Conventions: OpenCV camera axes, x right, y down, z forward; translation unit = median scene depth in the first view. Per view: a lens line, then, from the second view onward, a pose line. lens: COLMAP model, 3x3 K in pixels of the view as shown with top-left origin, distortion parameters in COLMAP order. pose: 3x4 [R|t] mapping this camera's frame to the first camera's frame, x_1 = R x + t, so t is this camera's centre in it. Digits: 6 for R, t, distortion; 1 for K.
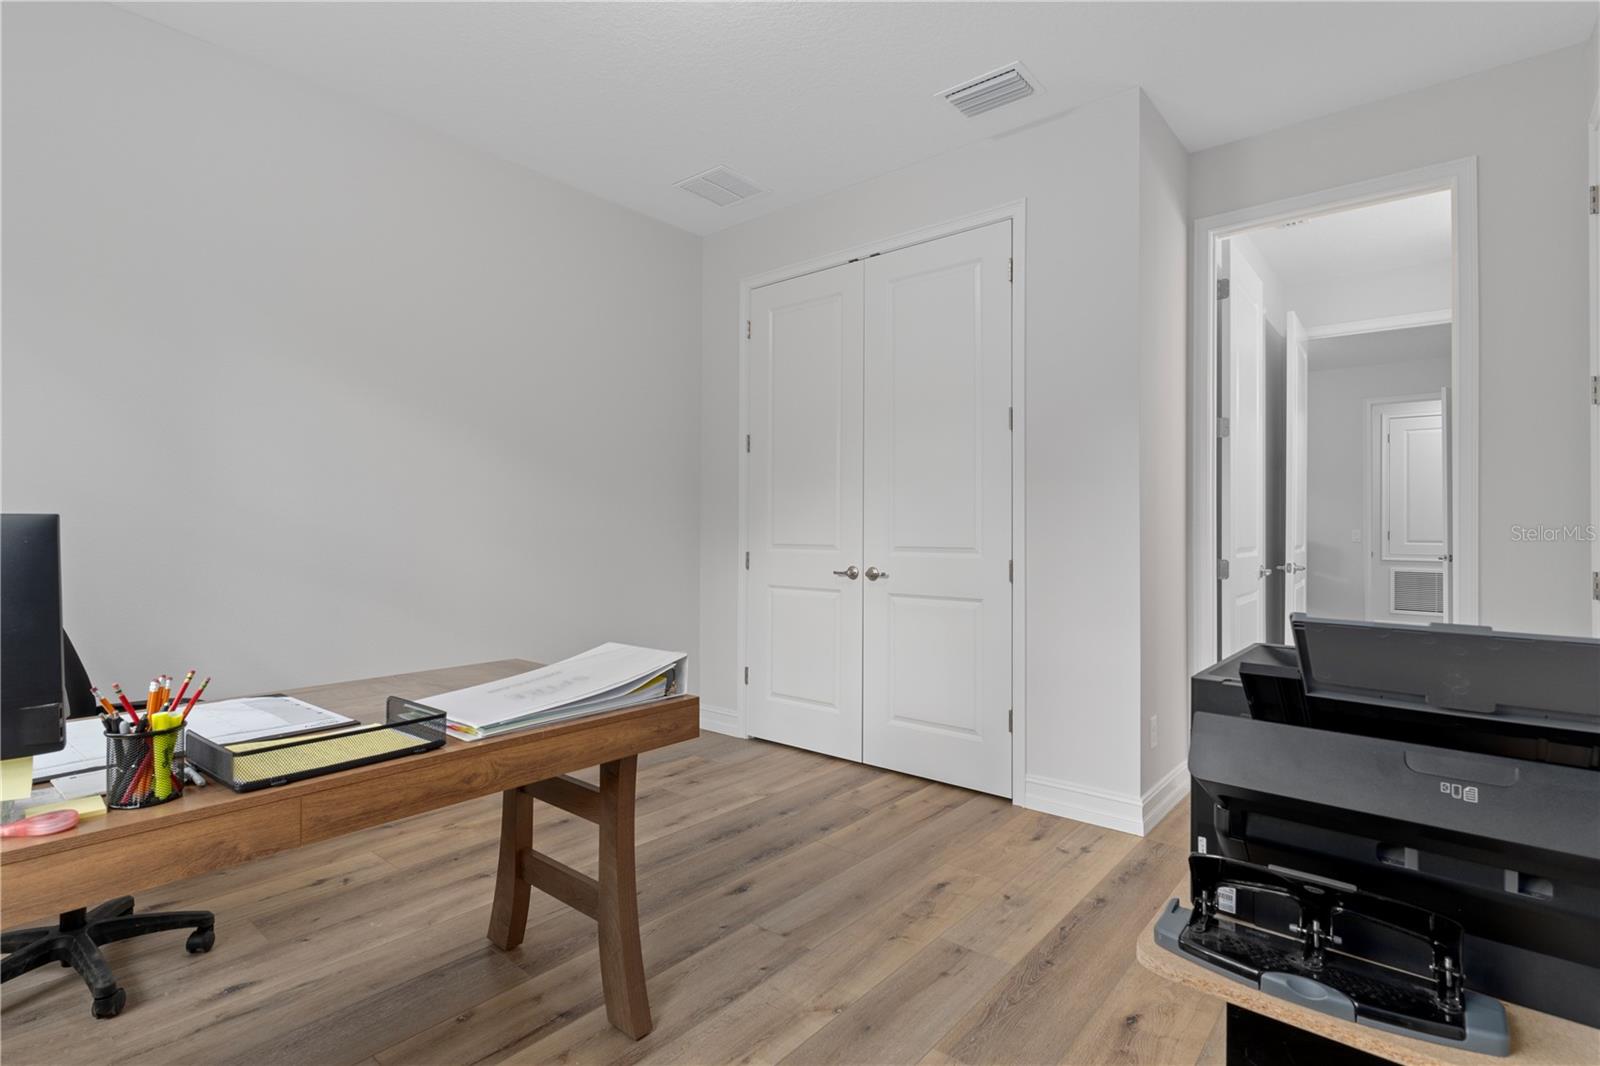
lens RADIAL K [[772.3, 0, 814.4], [0, 772.3, 528.3], [0, 0, 1]] dist [0.000140, -0.000107]
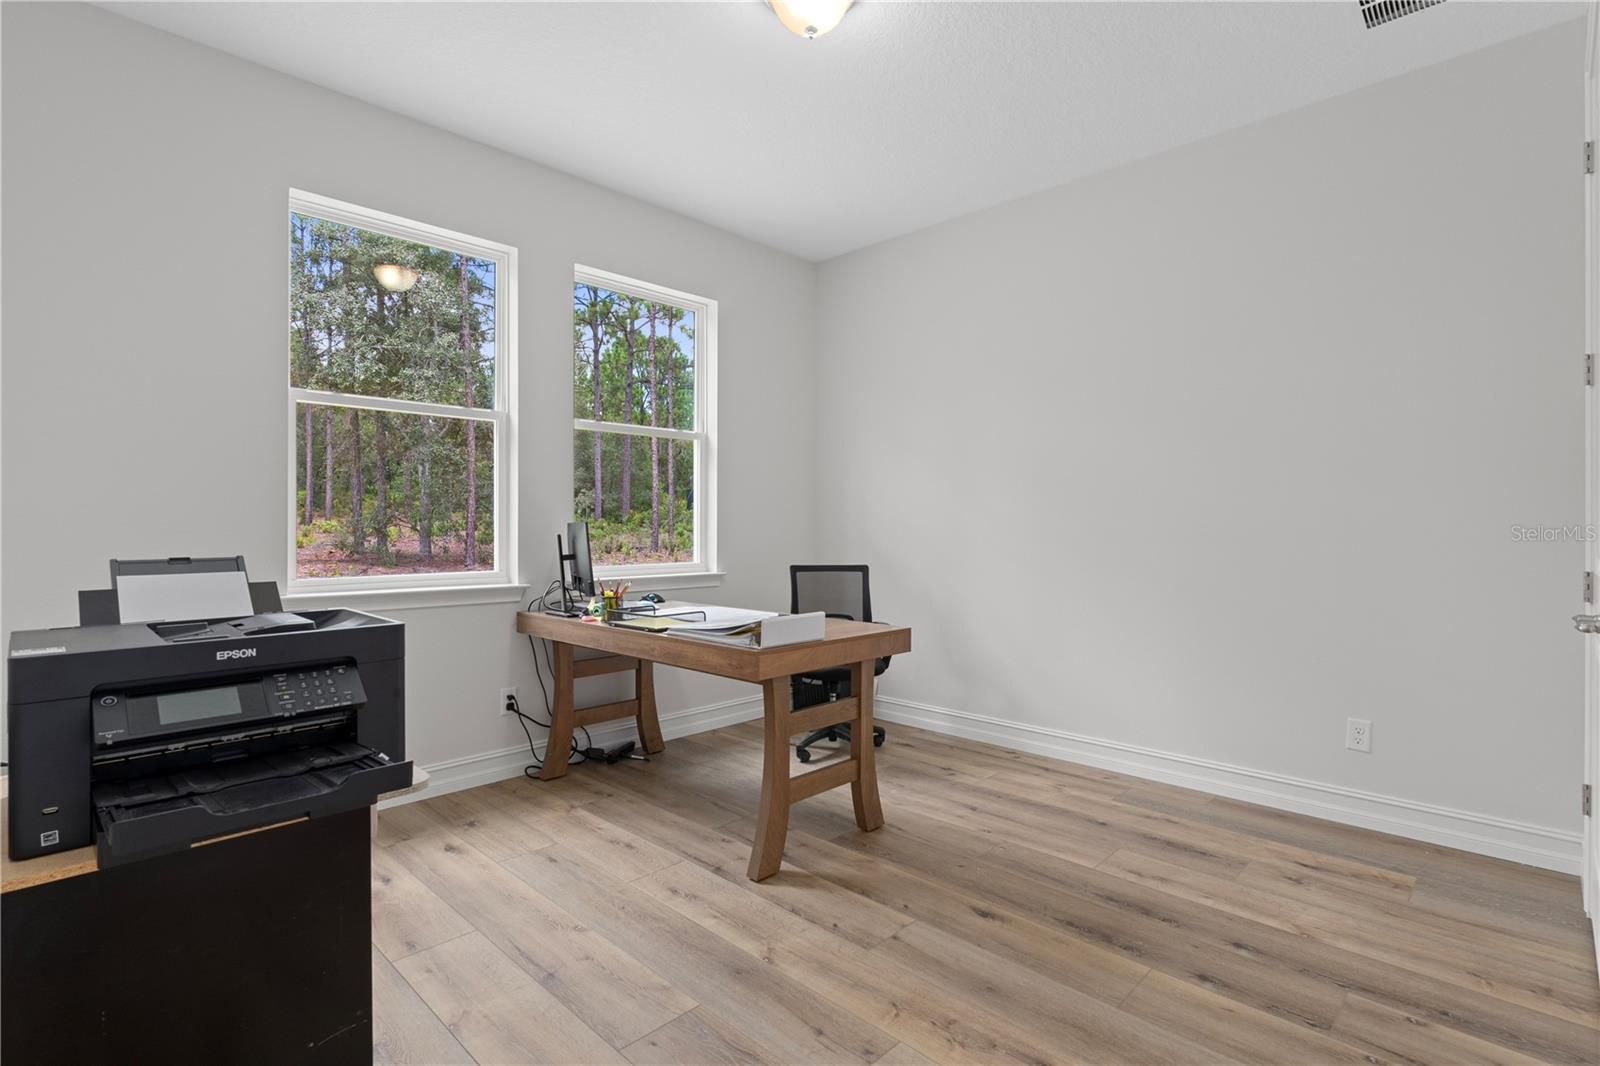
lens RADIAL K [[772.3, 0, 814.4], [0, 772.3, 528.3], [0, 0, 1]] dist [0.000140, -0.000107]
pose [[-0.073099, -0.001894, -0.997323, 0.747659], [-0.003820, 0.999991, -0.001619, 0.002615], [0.997317, 0.003692, -0.073106, 0.753906]]
